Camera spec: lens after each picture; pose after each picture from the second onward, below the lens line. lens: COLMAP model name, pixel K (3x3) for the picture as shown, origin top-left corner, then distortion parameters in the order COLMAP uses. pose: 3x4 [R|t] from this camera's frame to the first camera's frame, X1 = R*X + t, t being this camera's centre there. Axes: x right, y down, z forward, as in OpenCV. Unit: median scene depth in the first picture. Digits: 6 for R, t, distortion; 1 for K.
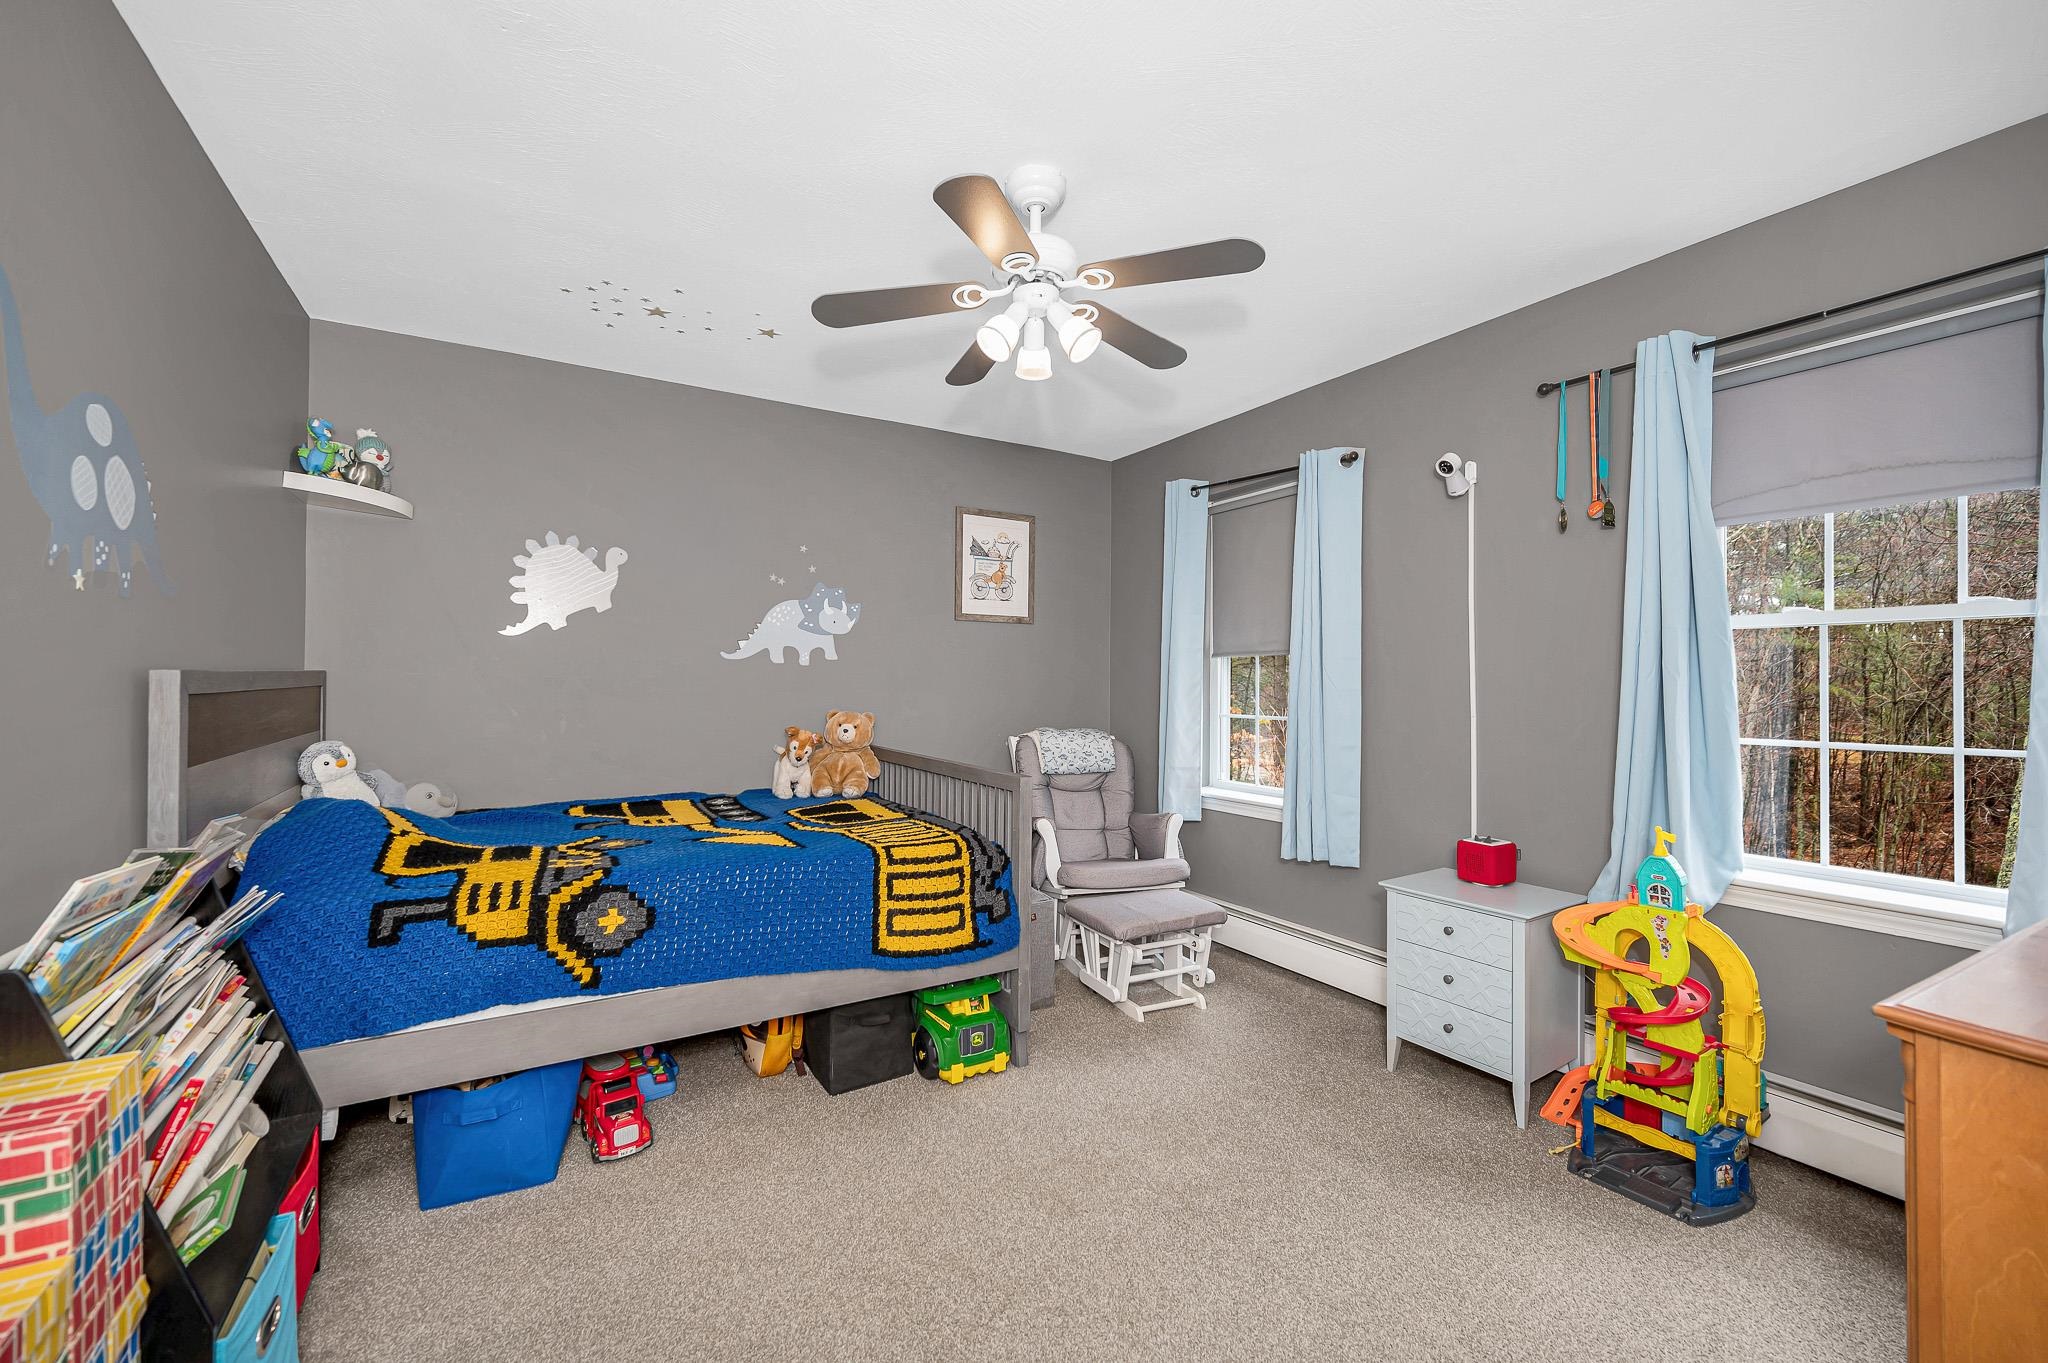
lens RADIAL K [[826.3, 0, 1026.0], [0, 826.3, 685.4], [0, 0, 1]] dist [0.000330, -0.000016]
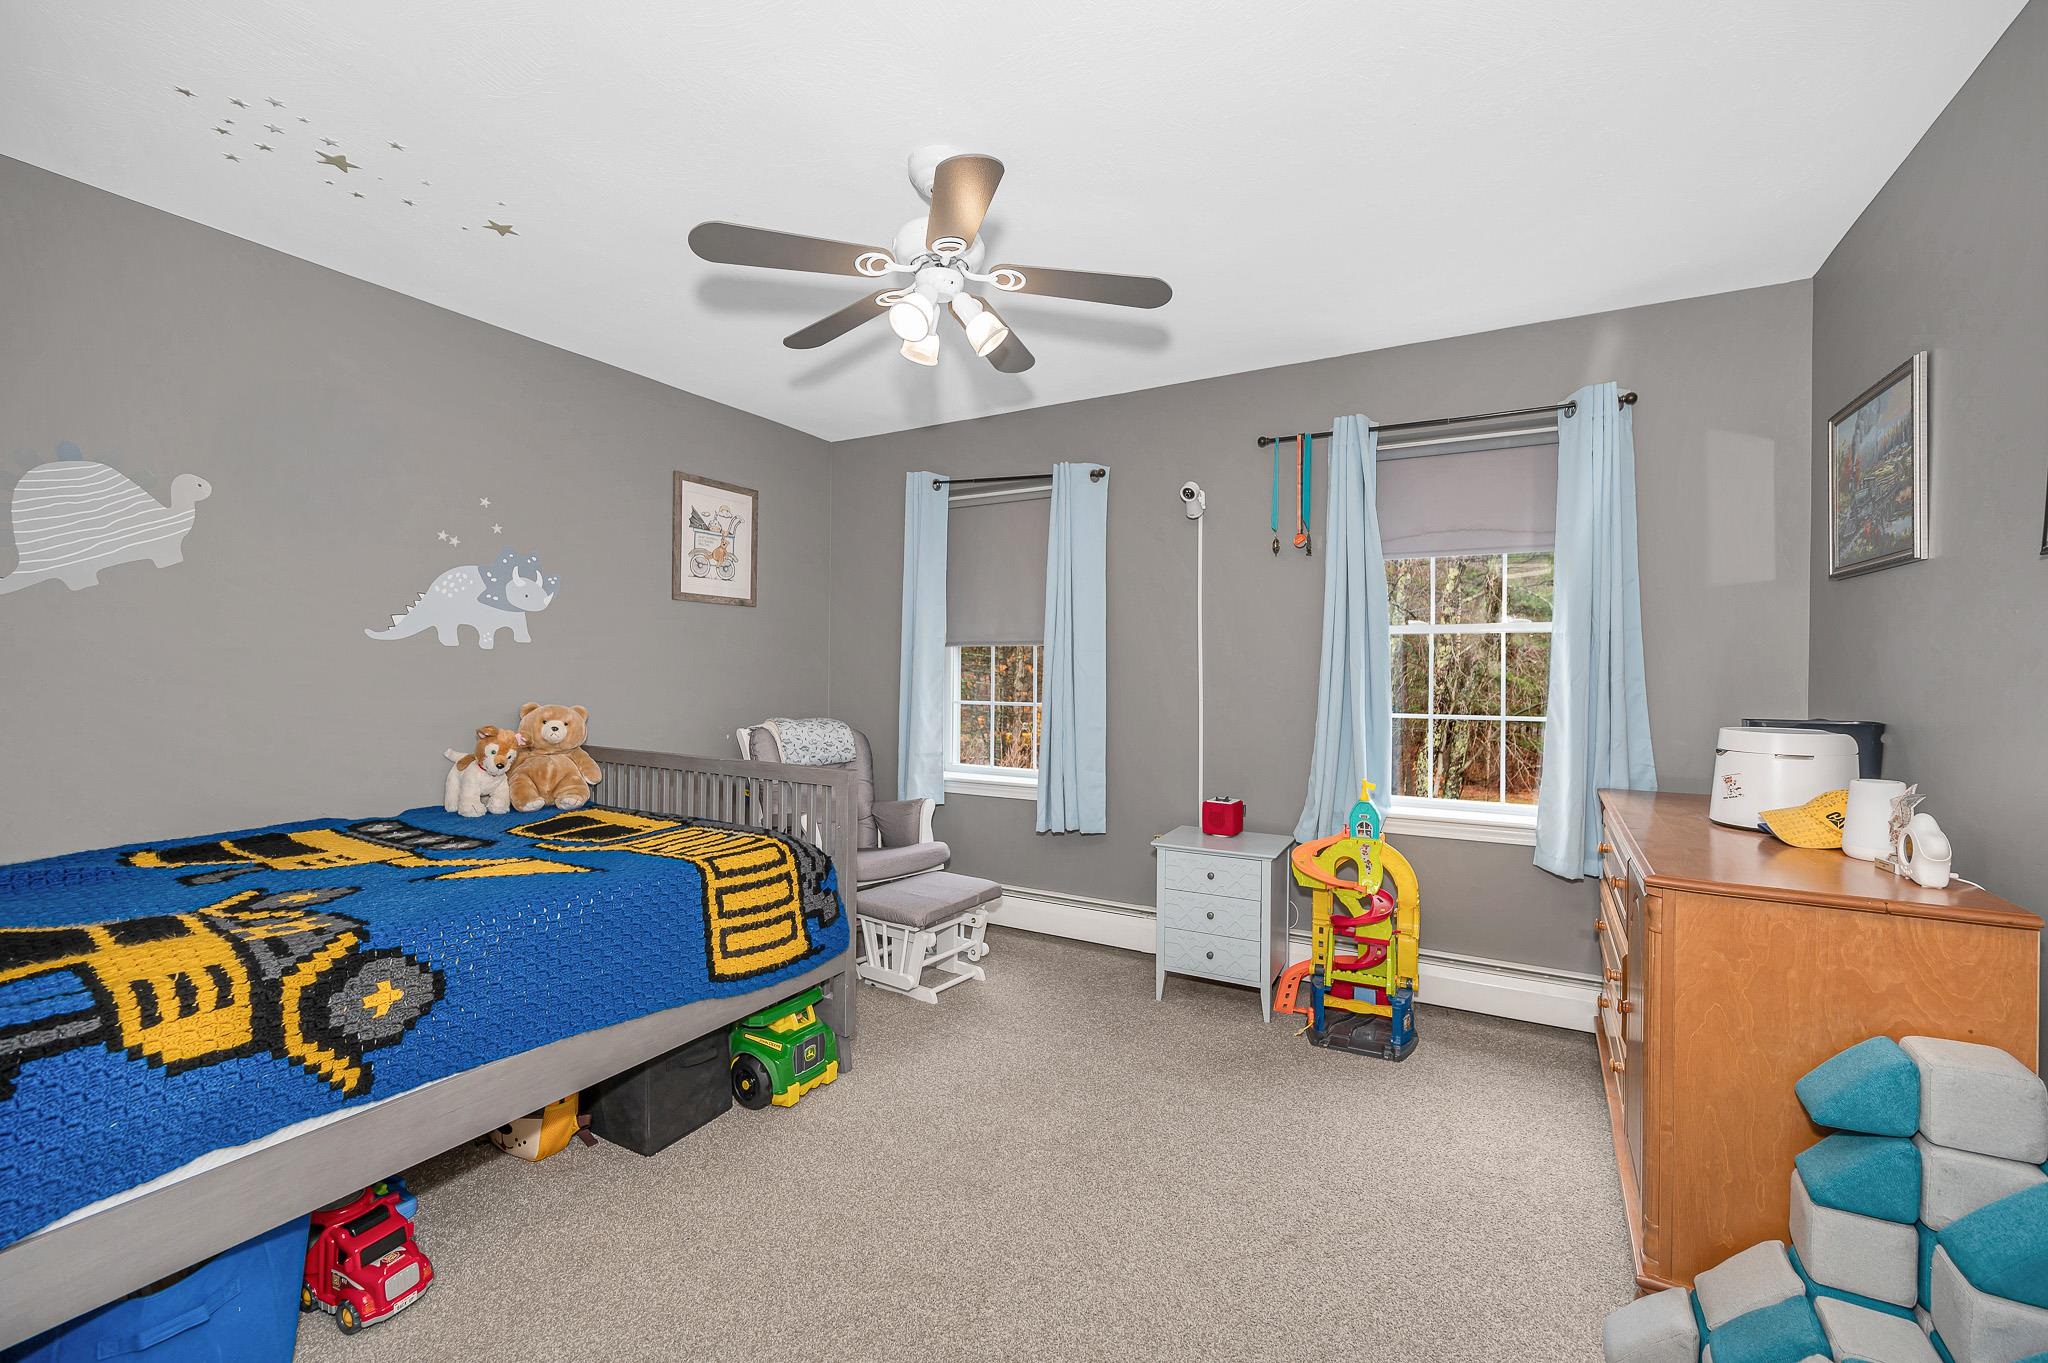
lens RADIAL K [[827.1, 0, 1024.0], [0, 827.1, 681.5], [0, 0, 1]] dist [0.000310, -0.000139]
pose [[0.870366, -0.005133, 0.492379, -0.313304], [-0.001727, 0.999908, 0.013476, -0.006328], [-0.492402, -0.012580, 0.870277, 0.071361]]
